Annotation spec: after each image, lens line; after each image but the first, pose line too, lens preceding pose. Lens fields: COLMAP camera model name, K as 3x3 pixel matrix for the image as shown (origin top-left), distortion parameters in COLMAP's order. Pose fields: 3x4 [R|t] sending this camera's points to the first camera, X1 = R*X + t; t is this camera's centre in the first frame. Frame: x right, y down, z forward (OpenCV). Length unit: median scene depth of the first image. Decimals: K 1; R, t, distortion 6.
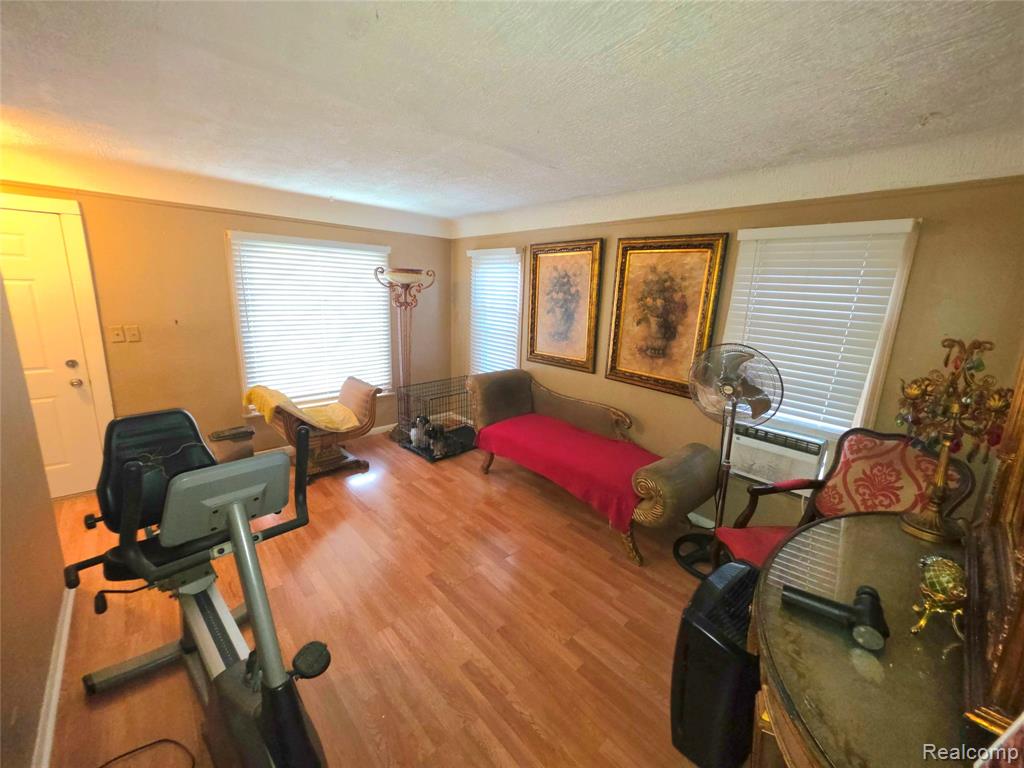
lens RADIAL K [[413.0, 0, 515.7], [0, 413.0, 383.5], [0, 0, 1]] dist [0.002382, -0.001528]
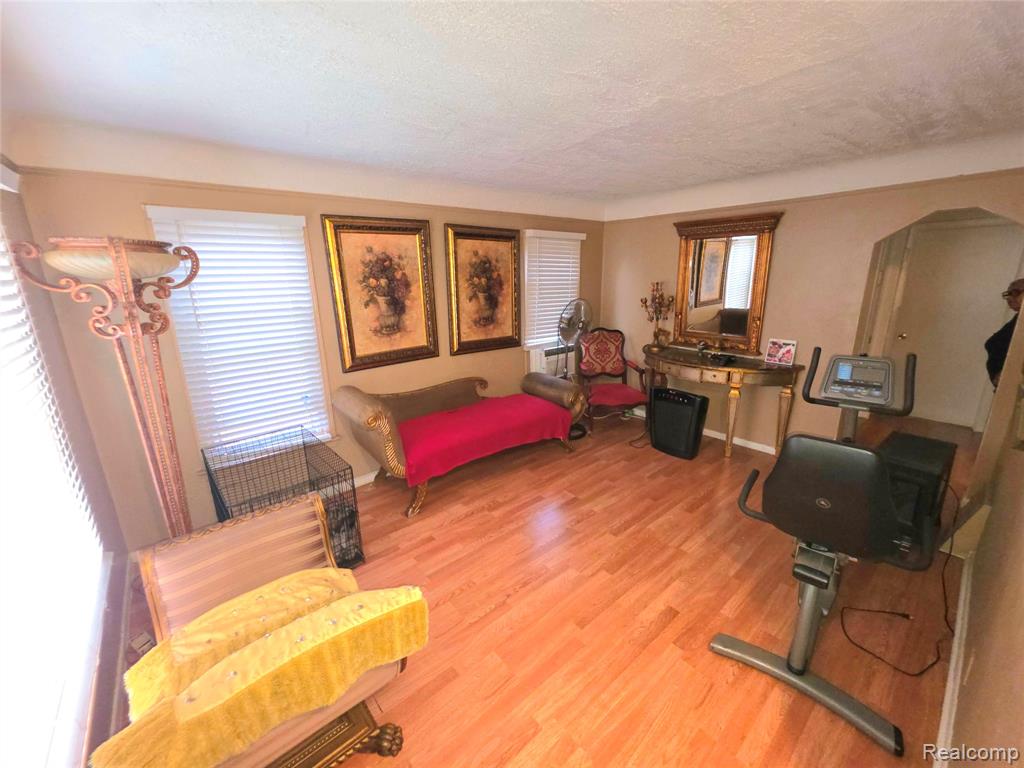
lens RADIAL K [[413.0, 0, 516.4], [0, 413.0, 379.9], [0, 0, 1]] dist [0.002382, -0.001528]
pose [[0.029646, -0.304776, 0.951963, -0.879832], [0.229028, 0.929115, 0.290329, -0.244128], [-0.972968, 0.209419, 0.097347, 0.803116]]
